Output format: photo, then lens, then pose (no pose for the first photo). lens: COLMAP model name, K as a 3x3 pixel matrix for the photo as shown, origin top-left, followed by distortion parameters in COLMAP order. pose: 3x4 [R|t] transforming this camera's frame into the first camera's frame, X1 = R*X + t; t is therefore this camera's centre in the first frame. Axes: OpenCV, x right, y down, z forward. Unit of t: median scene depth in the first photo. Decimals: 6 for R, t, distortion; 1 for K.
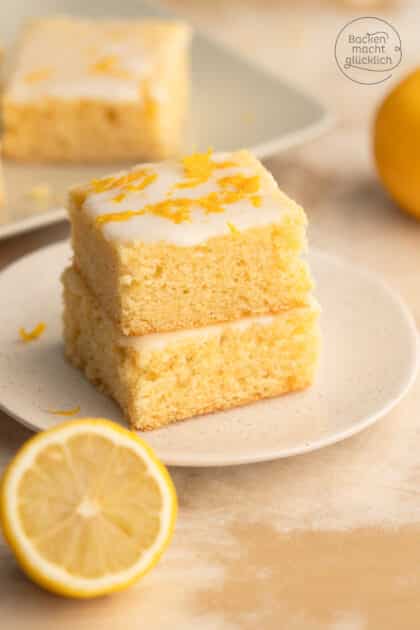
lens RADIAL K [[3639.9, 0, 209.1], [0, 3639.9, 313.3], [0, 0, 1]] dist [0.952470, 0.000000]
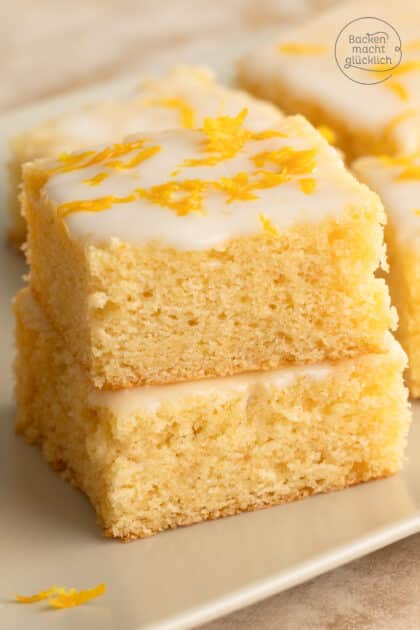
lens RADIAL K [[3639.9, 0, 212.9], [0, 3639.9, 268.6], [0, 0, 1]] dist [0.952470, 0.000000]
pose [[0.998669, 0.020013, -0.047532, 0.027108], [-0.022728, 0.998099, -0.057291, 0.020978], [0.046295, 0.058295, 0.997225, 0.358821]]
